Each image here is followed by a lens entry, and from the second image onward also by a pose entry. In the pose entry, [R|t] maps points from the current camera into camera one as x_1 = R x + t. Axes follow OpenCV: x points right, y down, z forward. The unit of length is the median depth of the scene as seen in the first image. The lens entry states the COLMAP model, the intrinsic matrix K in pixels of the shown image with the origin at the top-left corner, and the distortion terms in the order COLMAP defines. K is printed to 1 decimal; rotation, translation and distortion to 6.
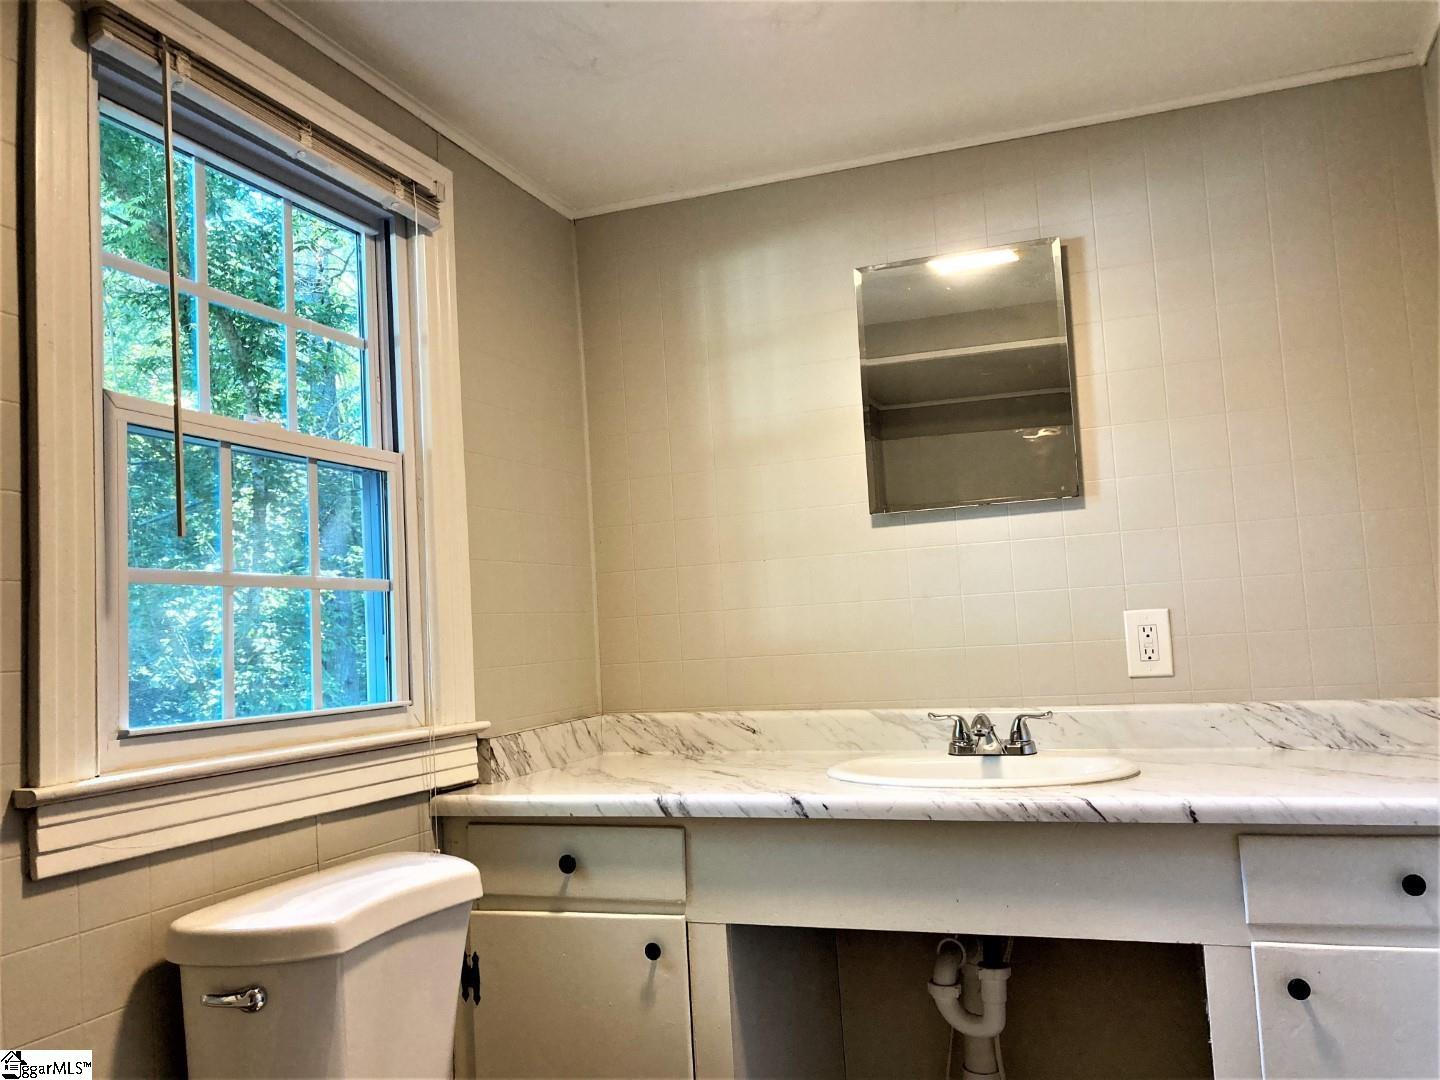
lens RADIAL K [[1196.8, 0, 726.8], [0, 1196.8, 552.9], [0, 0, 1]] dist [0.020127, 0.010976]
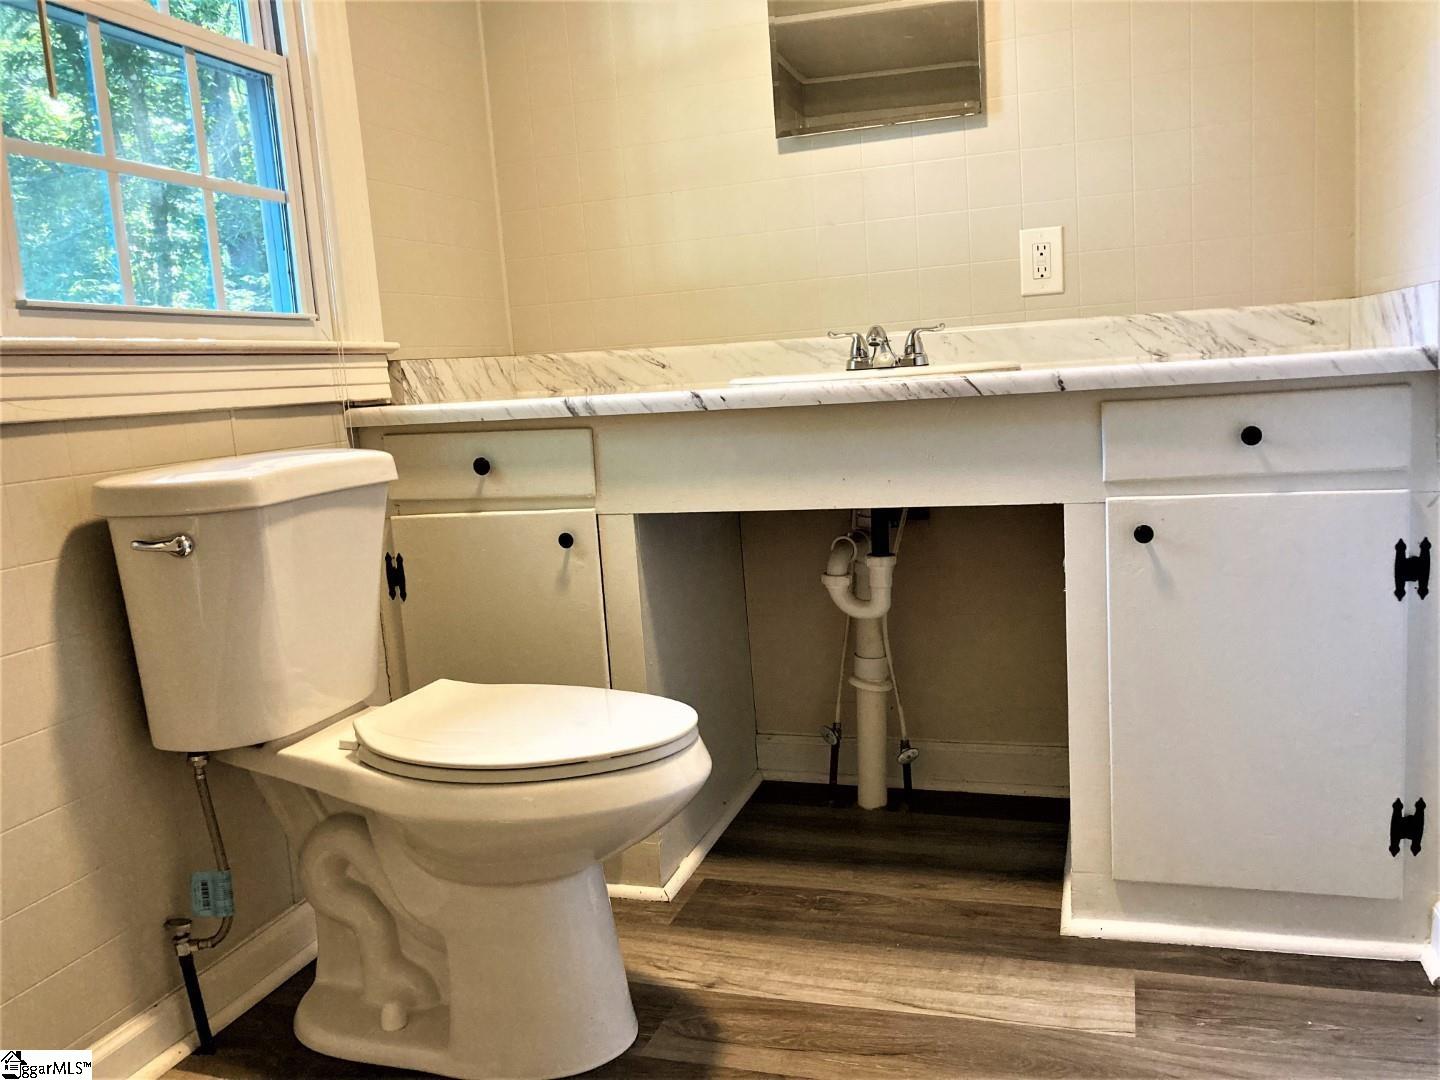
lens RADIAL K [[1192.8, 0, 723.2], [0, 1192.8, 554.2], [0, 0, 1]] dist [0.030798, -0.014677]
pose [[0.998581, -0.019872, 0.049400, 0.024609], [0.008868, 0.976860, 0.213695, 0.107962], [-0.052503, -0.212954, 0.975651, -0.046636]]
